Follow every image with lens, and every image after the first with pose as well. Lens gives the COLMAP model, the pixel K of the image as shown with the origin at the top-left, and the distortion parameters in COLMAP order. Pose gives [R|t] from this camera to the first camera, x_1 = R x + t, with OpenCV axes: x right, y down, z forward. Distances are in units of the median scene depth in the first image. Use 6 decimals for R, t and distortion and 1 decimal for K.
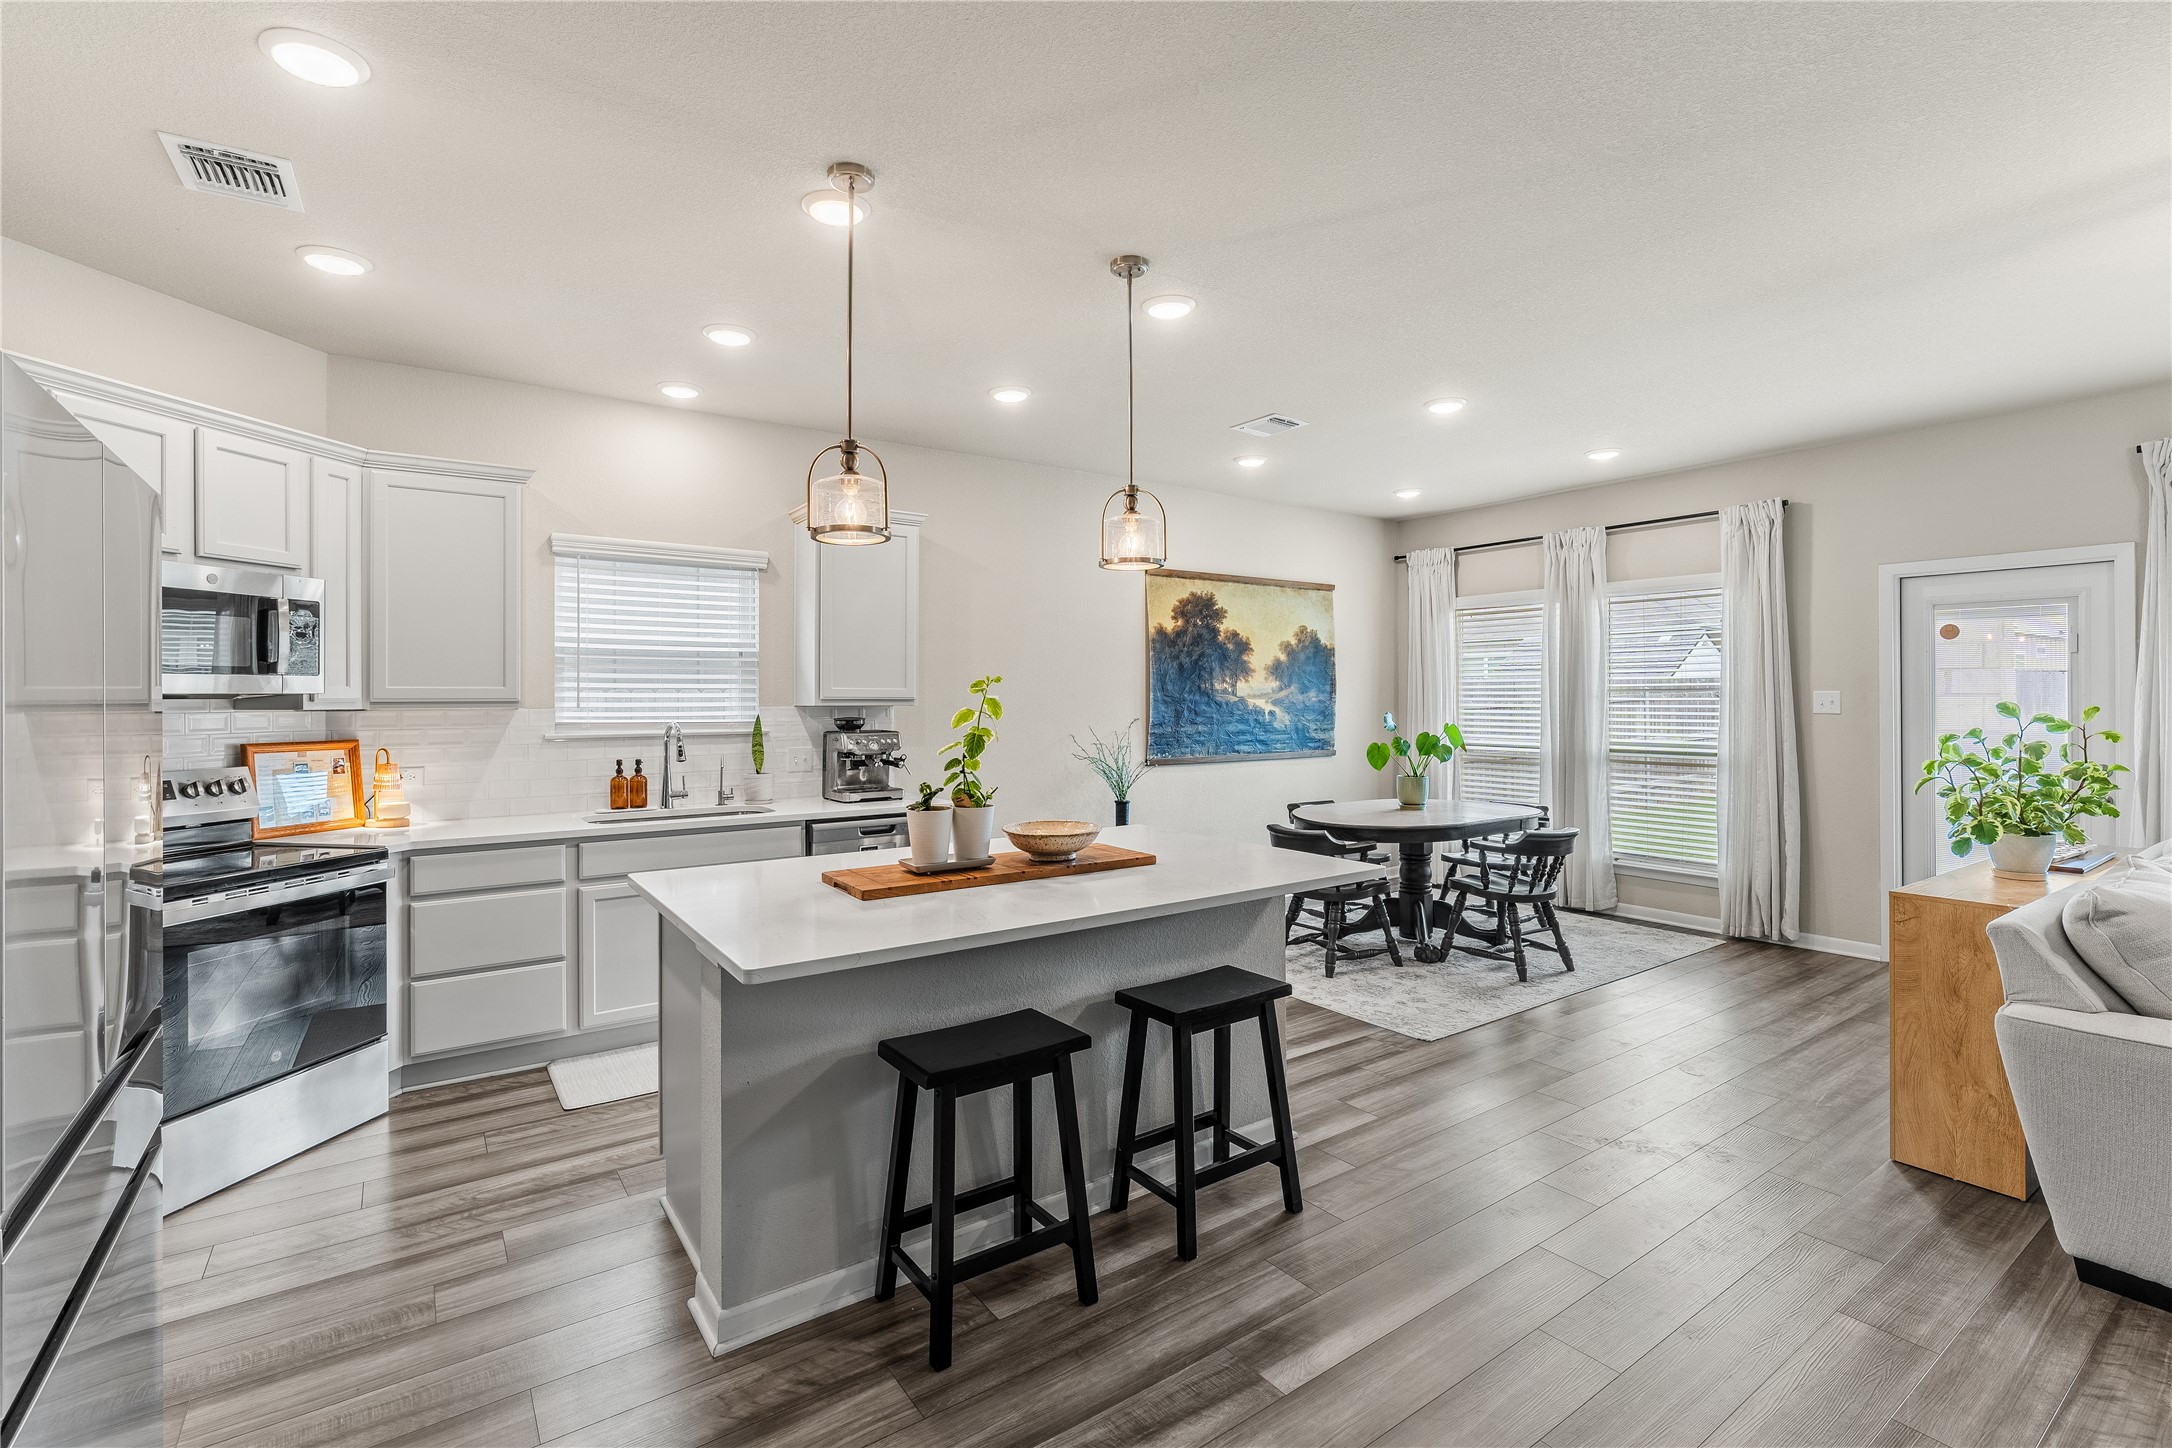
lens RADIAL K [[978.9, 0, 1090.6], [0, 978.9, 702.8], [0, 0, 1]] dist [0.000728, 0.001196]
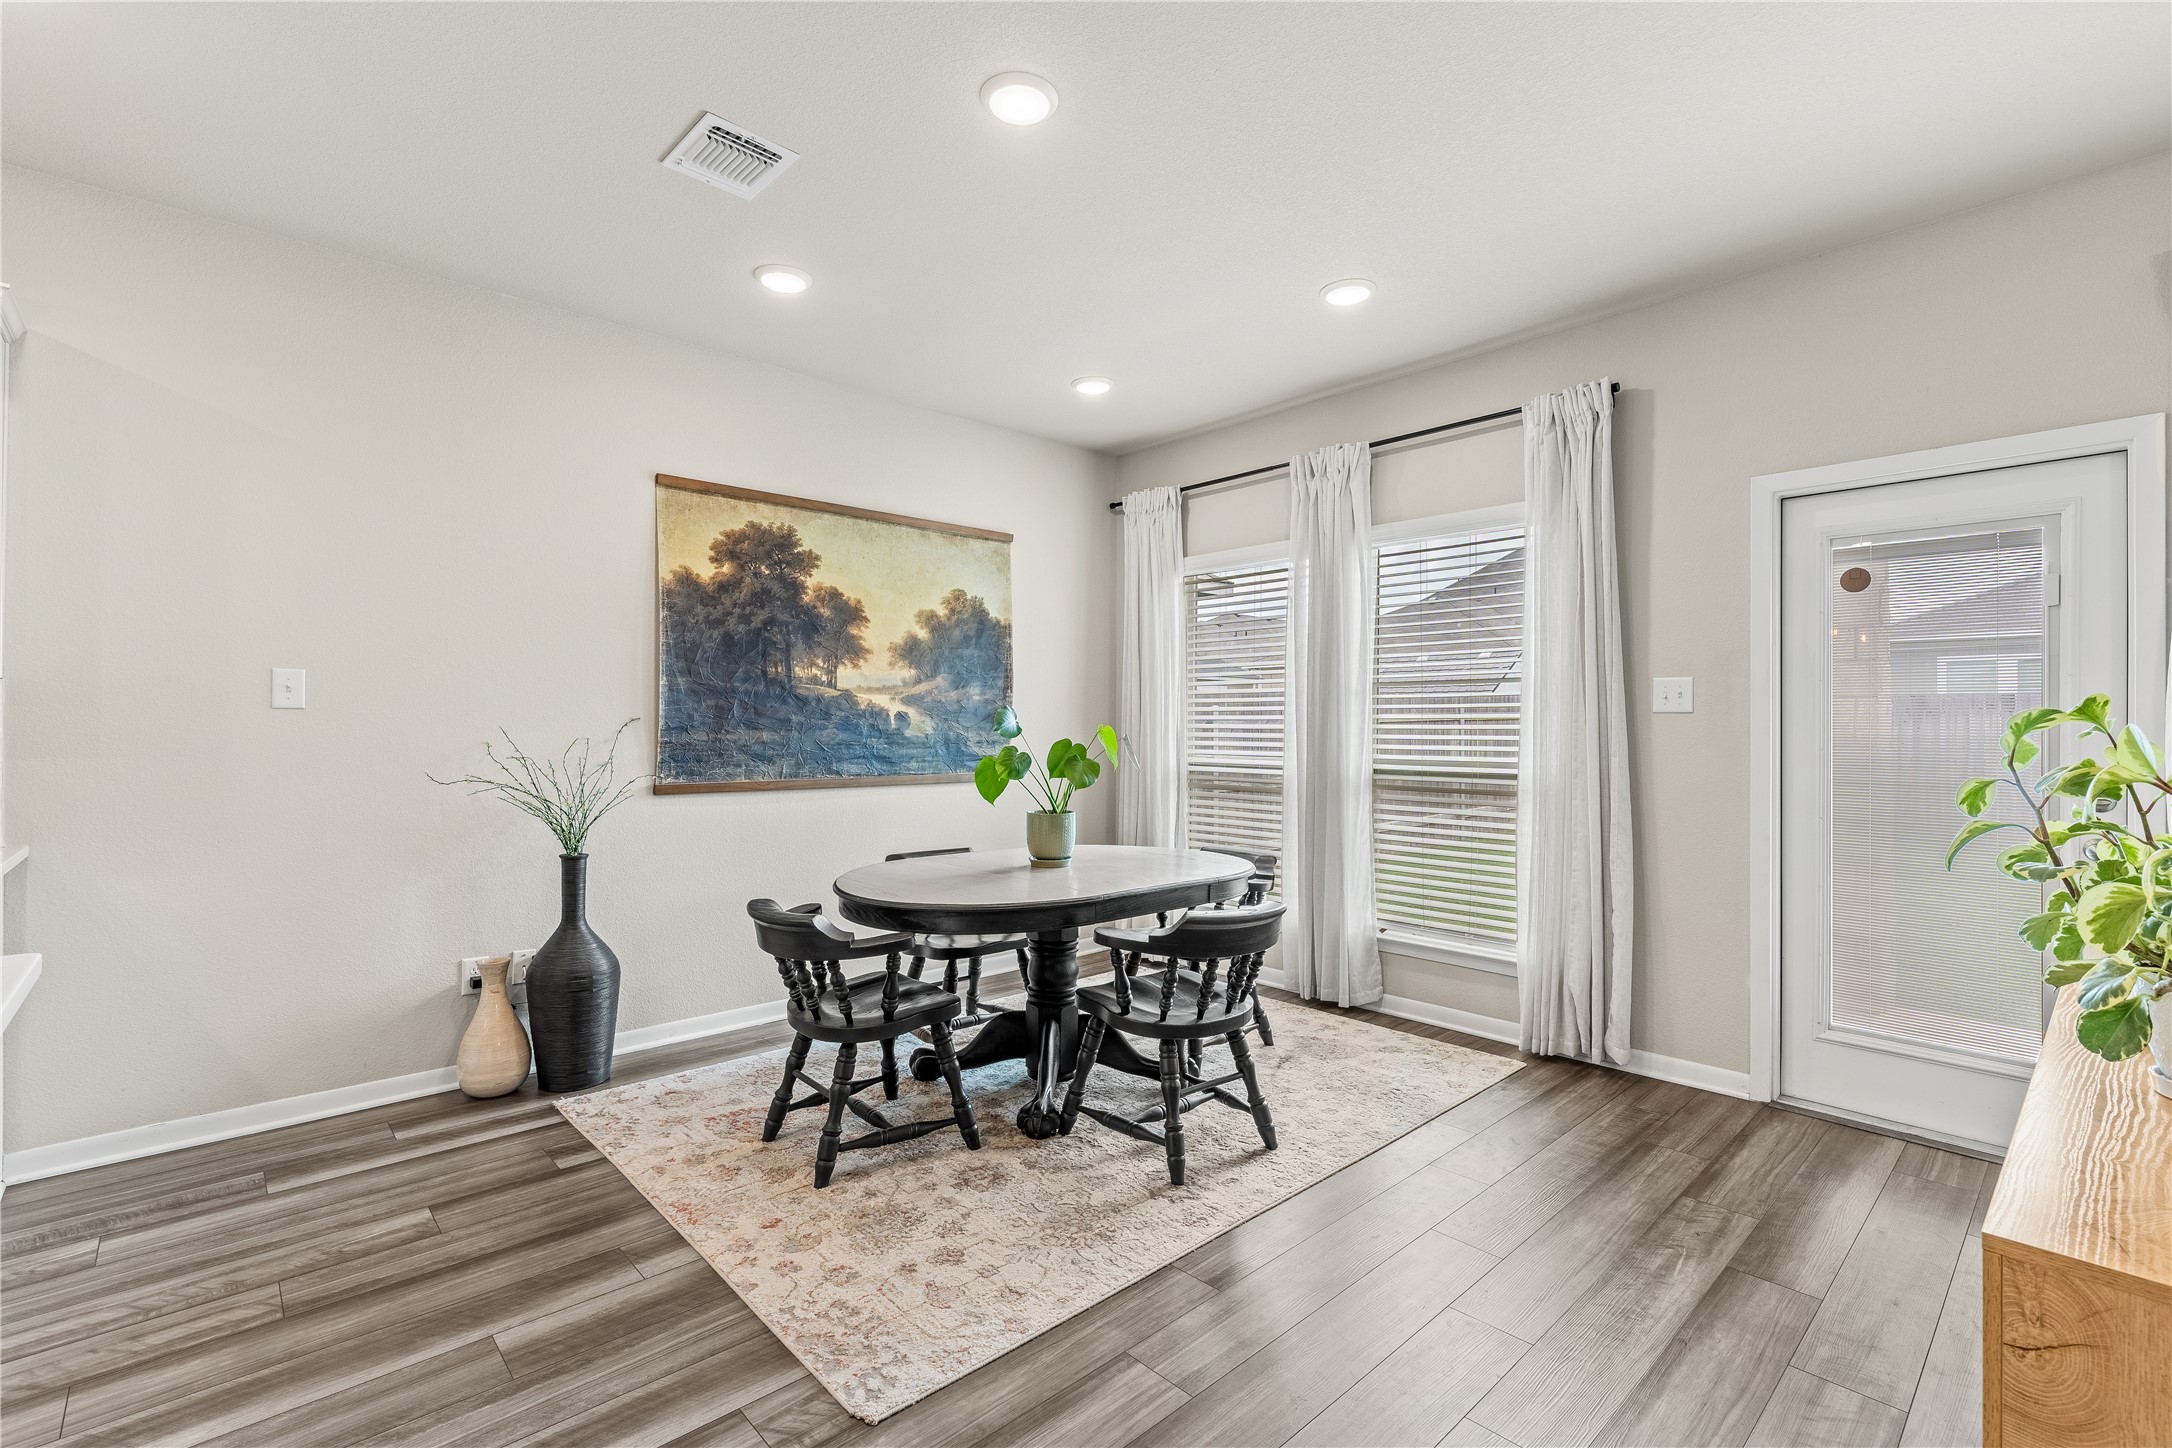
lens RADIAL K [[978.9, 0, 1080.9], [0, 978.9, 733.4], [0, 0, 1]] dist [0.000728, 0.001196]
pose [[0.991834, 0.005890, 0.127401, 0.243952], [-0.006177, 0.999979, 0.001861, 0.022496], [-0.127387, -0.002633, 0.991850, 0.353882]]
